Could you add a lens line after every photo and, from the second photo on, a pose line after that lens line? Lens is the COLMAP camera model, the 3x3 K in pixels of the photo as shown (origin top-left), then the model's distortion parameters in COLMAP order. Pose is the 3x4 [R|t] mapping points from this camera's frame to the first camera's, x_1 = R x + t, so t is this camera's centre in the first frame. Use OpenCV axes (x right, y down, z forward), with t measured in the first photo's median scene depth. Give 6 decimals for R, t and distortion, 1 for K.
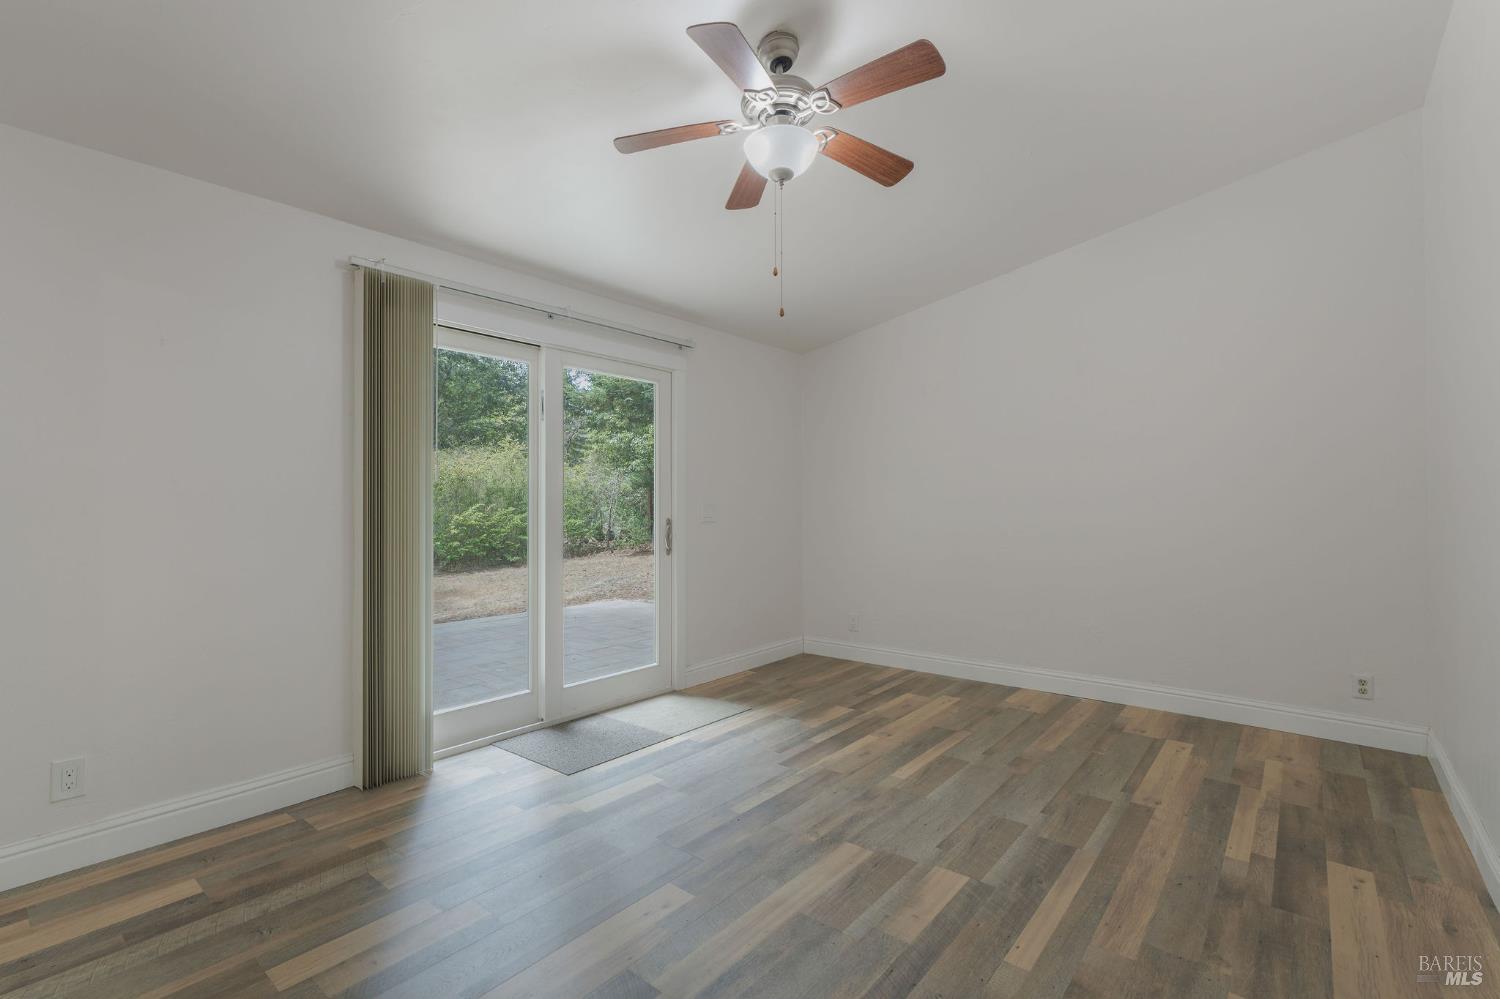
lens RADIAL K [[675.0, 0, 748.5], [0, 675.0, 501.7], [0, 0, 1]] dist [-0.001568, 0.000060]
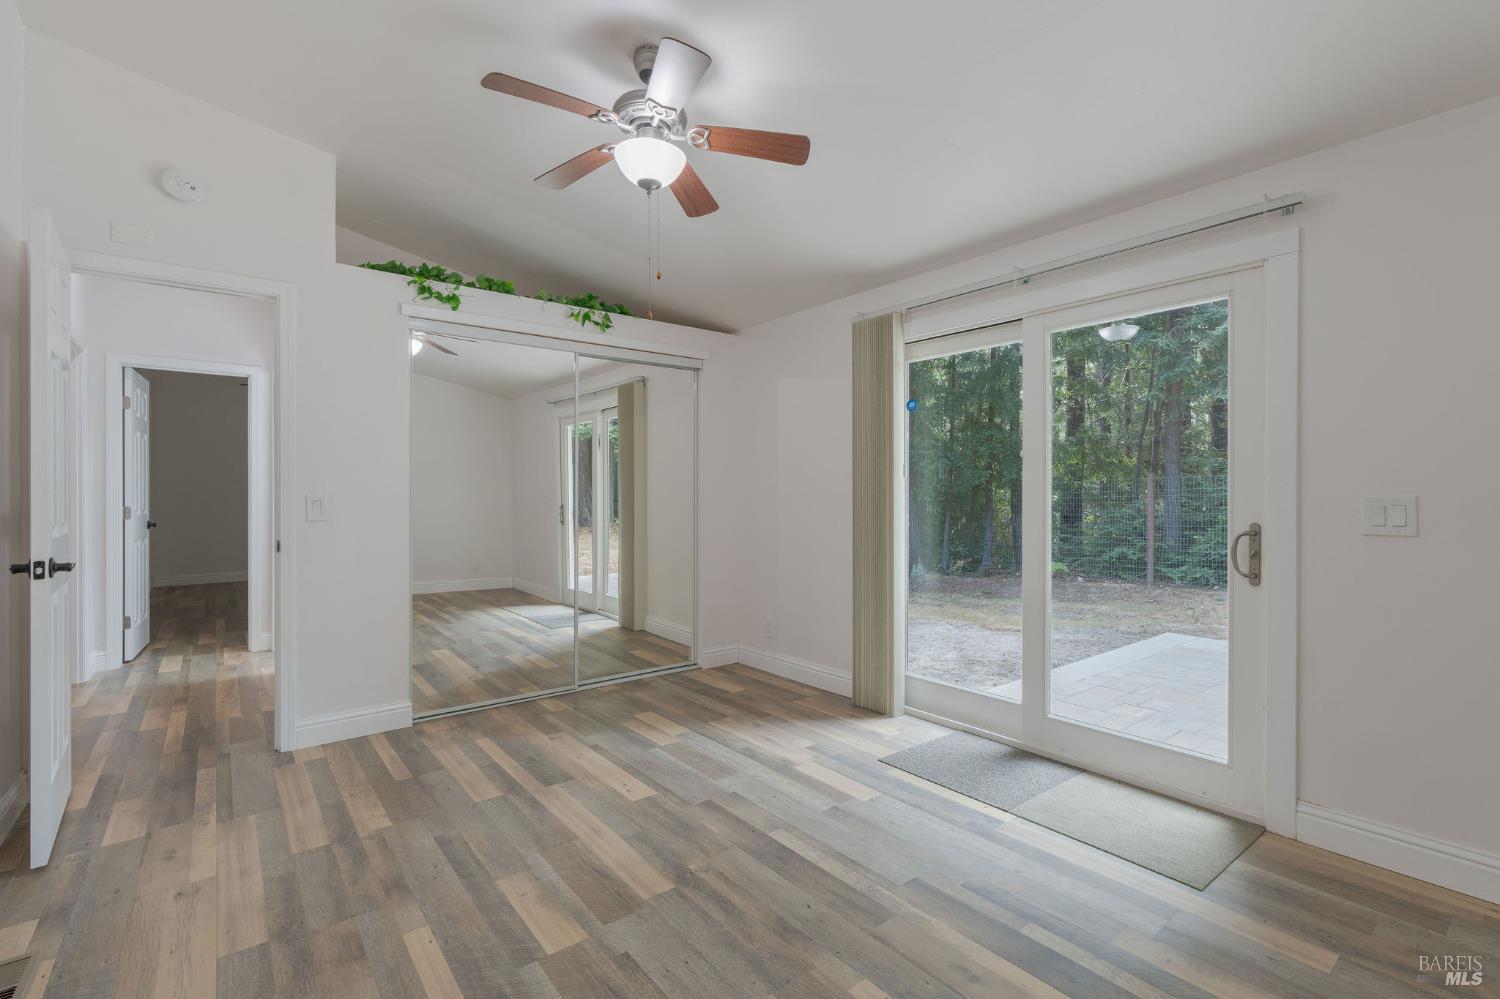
lens RADIAL K [[675.0, 0, 748.0], [0, 675.0, 498.3], [0, 0, 1]] dist [-0.001568, 0.000060]
pose [[-0.209642, 0.004160, -0.977769, 0.876381], [0.003604, 0.999987, 0.003482, 0.001143], [0.977772, -0.002794, -0.209654, 1.148516]]
